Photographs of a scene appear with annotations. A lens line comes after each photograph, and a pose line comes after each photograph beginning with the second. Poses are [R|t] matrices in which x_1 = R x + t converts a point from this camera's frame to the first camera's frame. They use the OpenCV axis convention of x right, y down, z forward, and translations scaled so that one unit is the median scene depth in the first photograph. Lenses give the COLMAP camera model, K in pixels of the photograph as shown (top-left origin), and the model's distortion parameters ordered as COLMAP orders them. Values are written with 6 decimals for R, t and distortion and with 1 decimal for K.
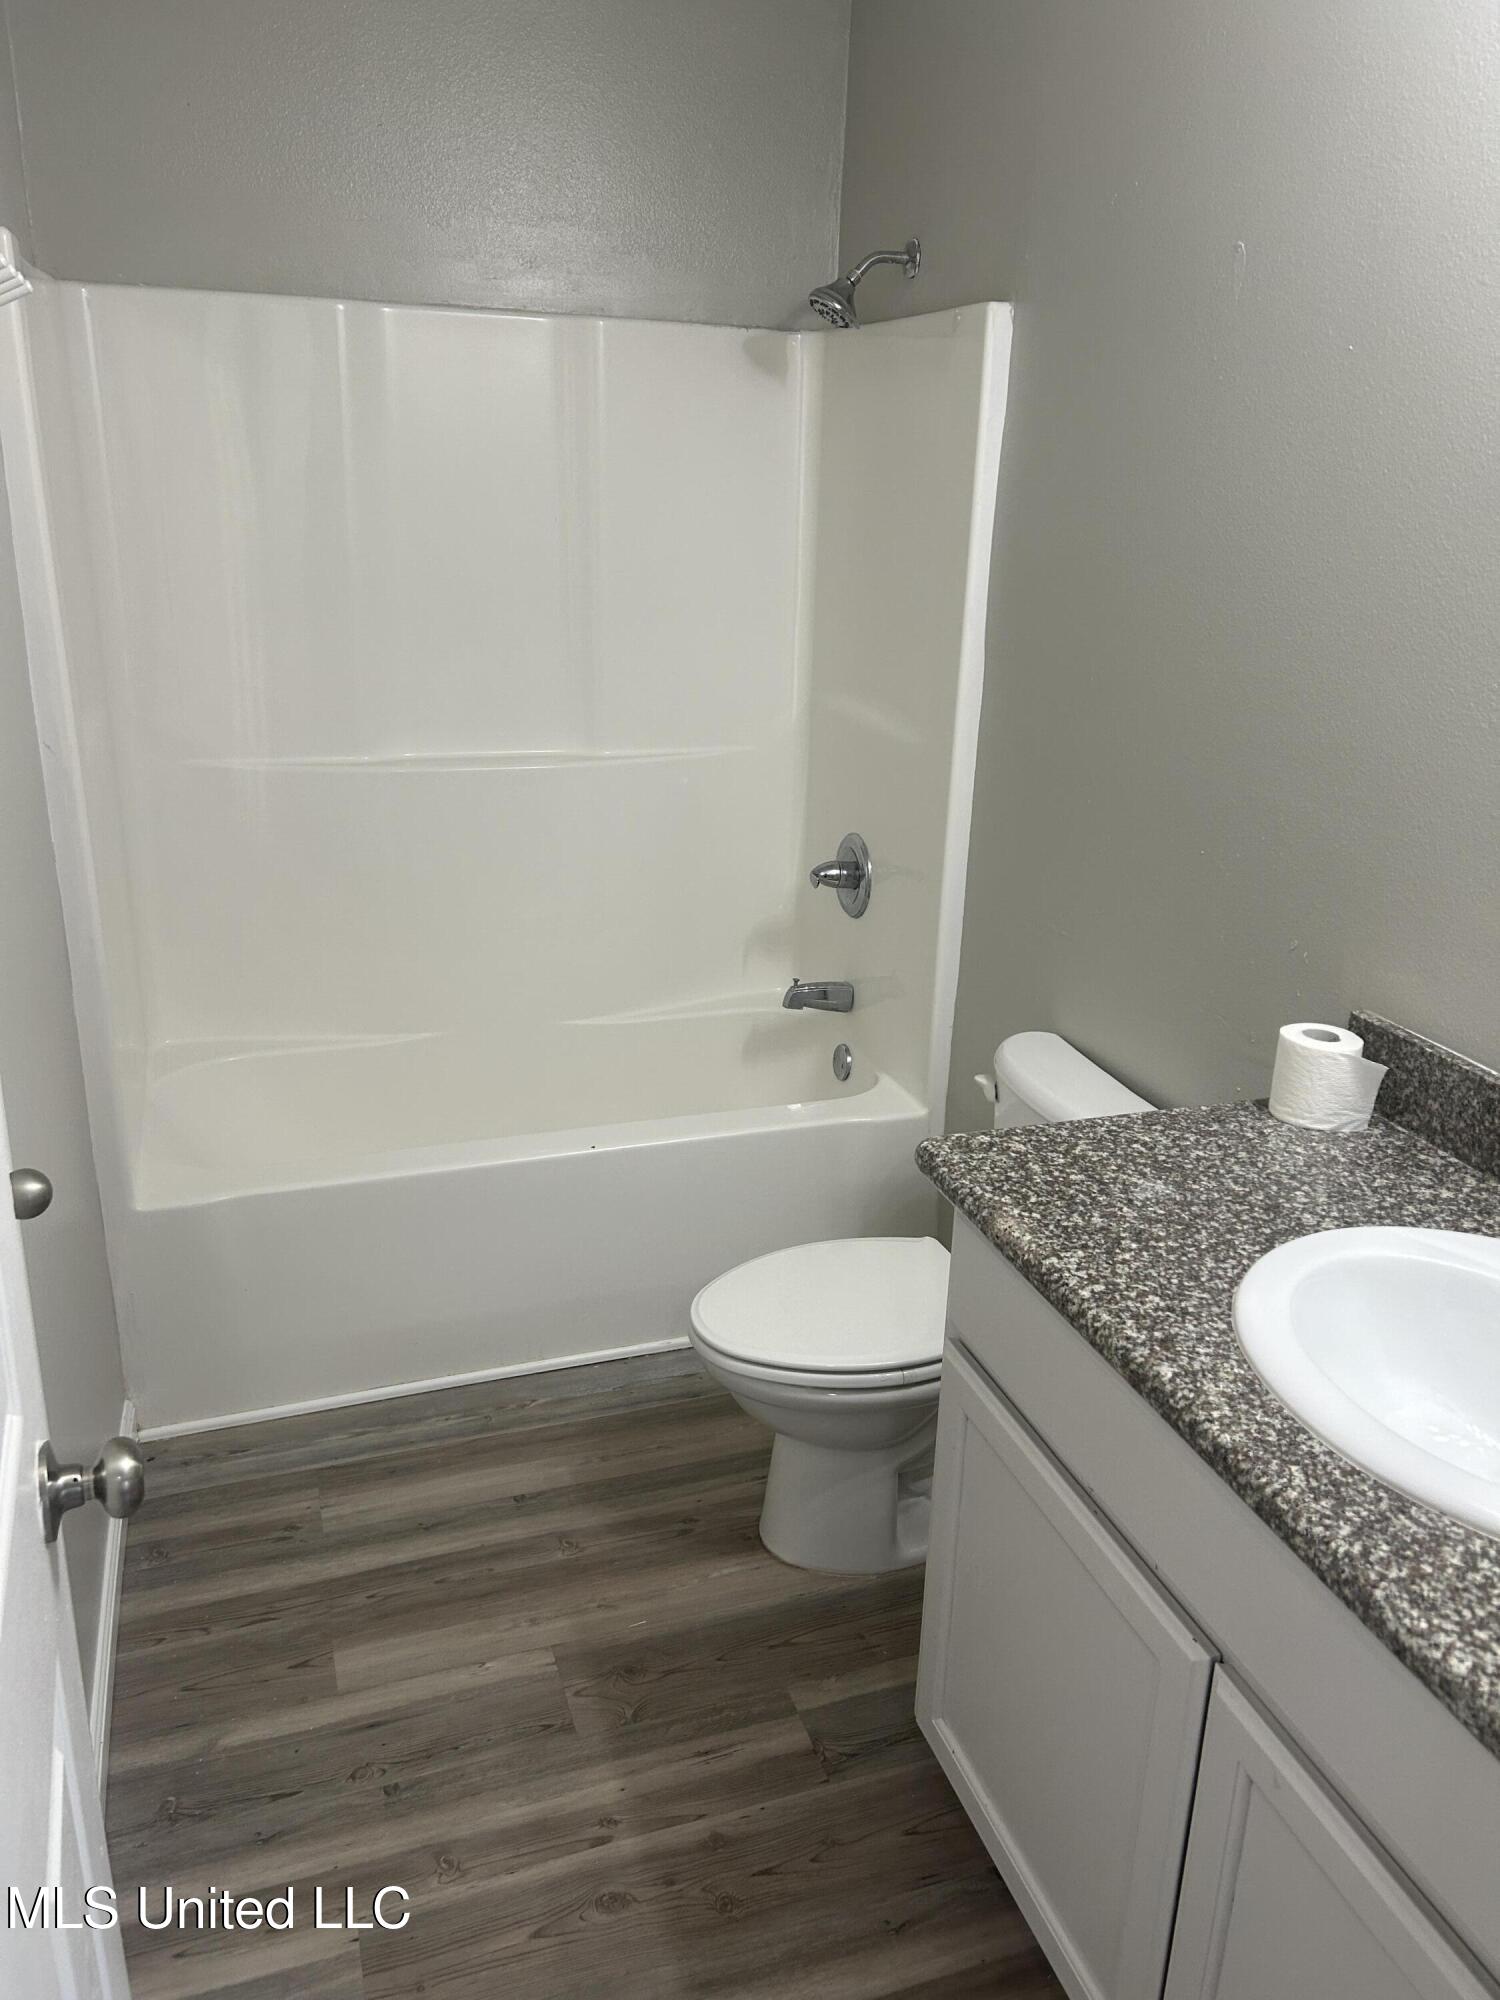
lens RADIAL K [[1510.1, 0, 762.7], [0, 1510.1, 1000.6], [0, 0, 1]] dist [0.030093, -0.009741]
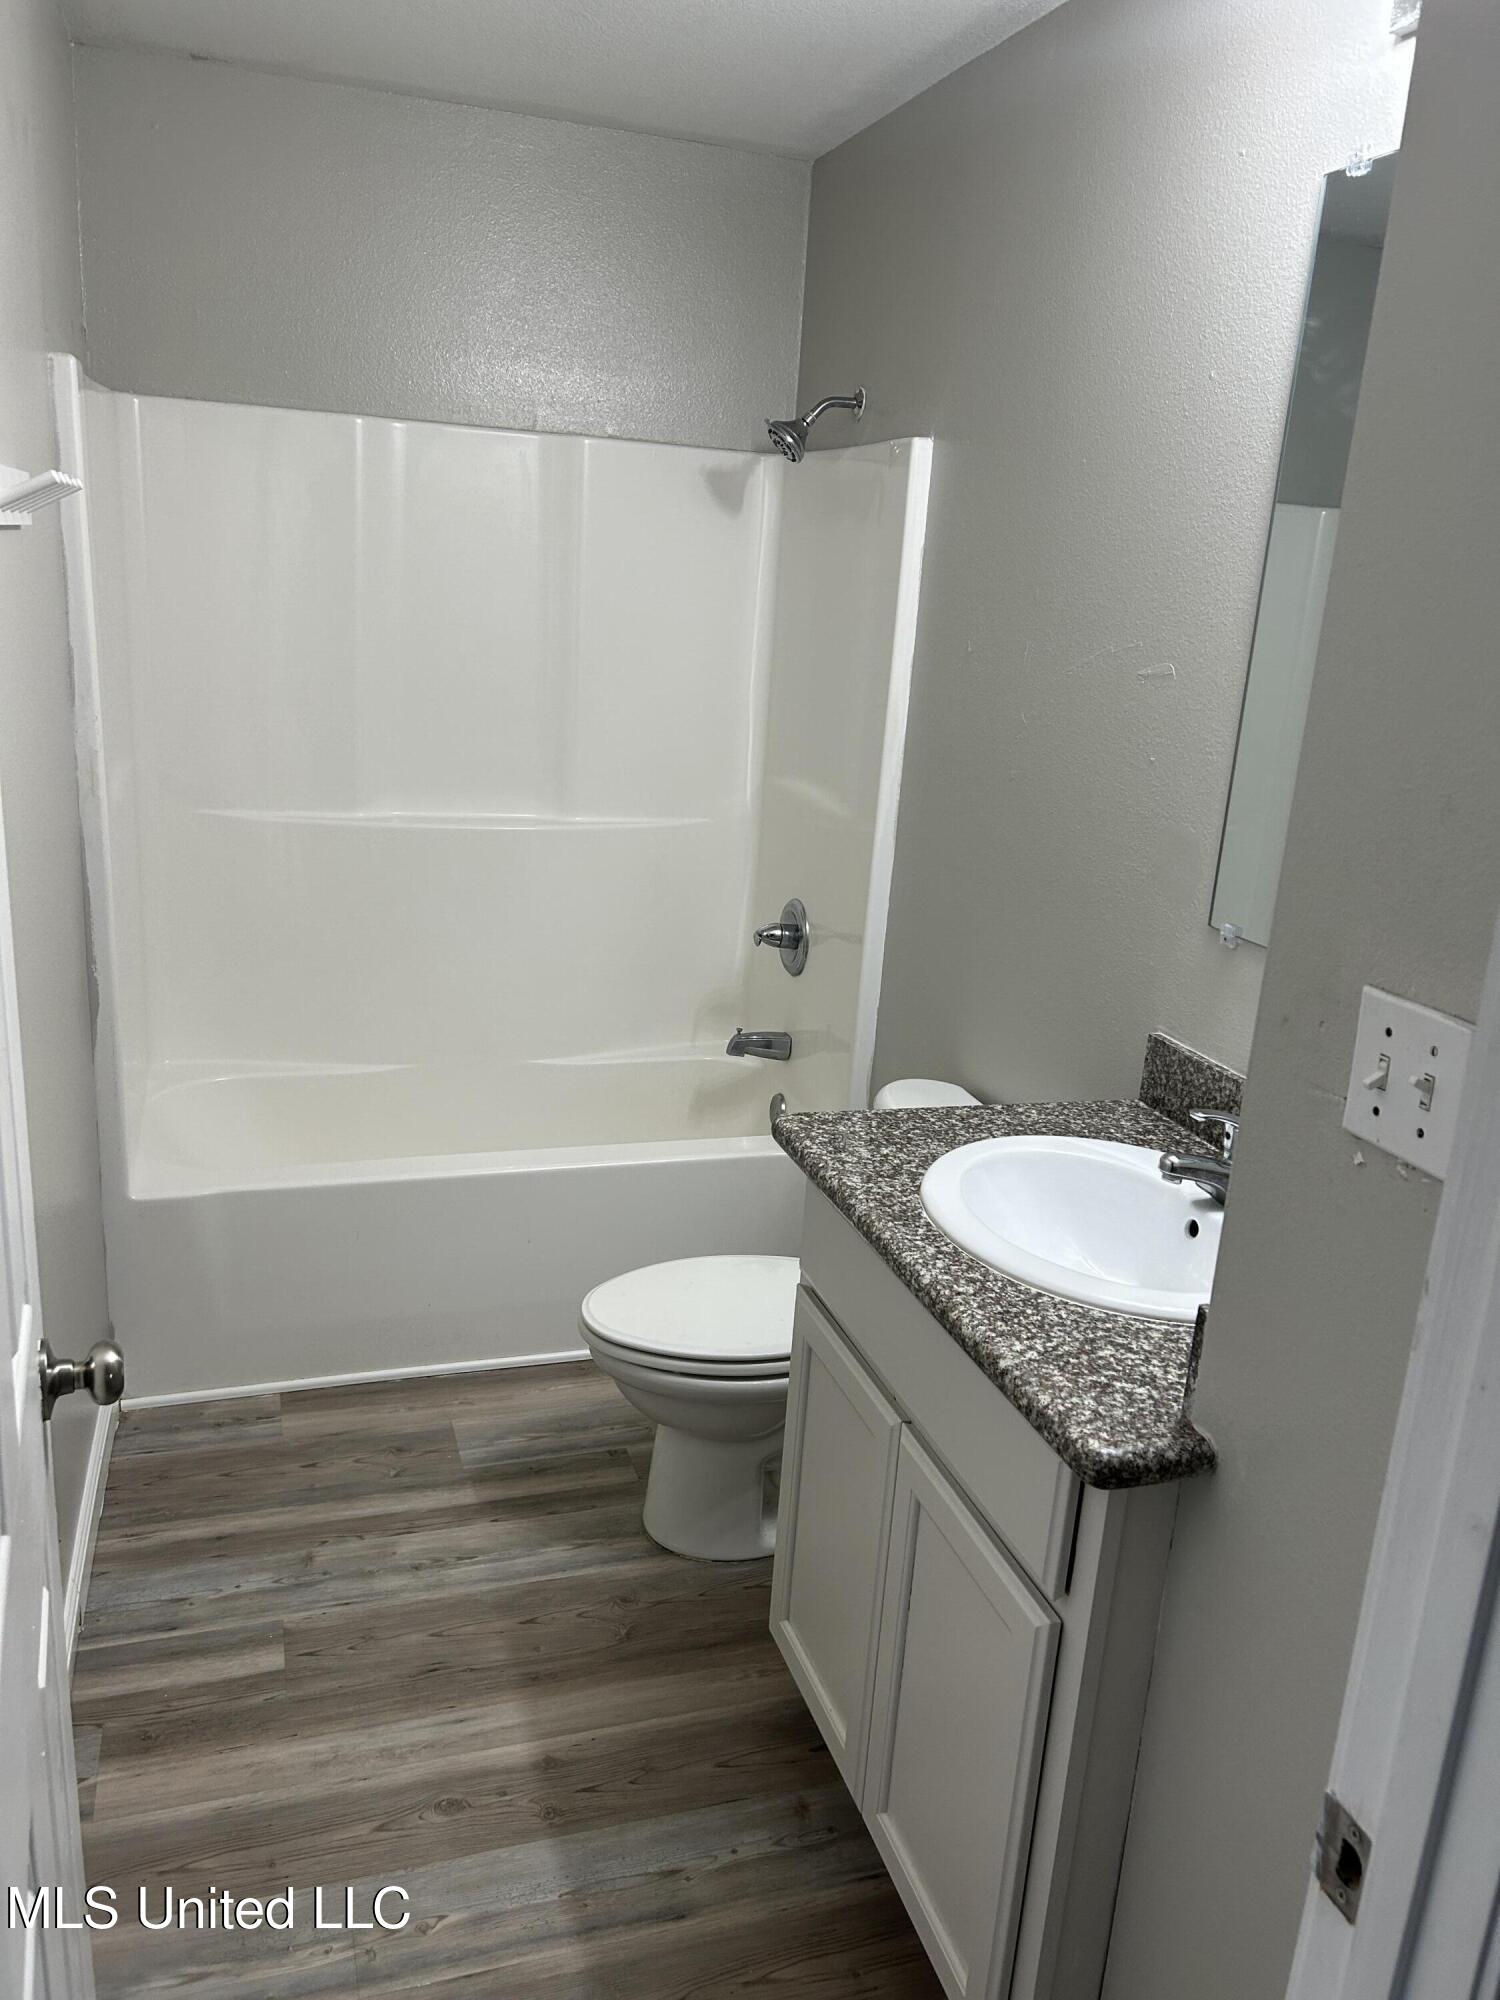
lens RADIAL K [[1510.1, 0, 762.7], [0, 1510.1, 1000.6], [0, 0, 1]] dist [0.030093, -0.009741]
pose [[0.998910, 0.046621, 0.002302, 0.043933], [-0.046377, 0.996865, -0.064096, 0.042690], [-0.005283, 0.063920, 0.997941, -0.121390]]
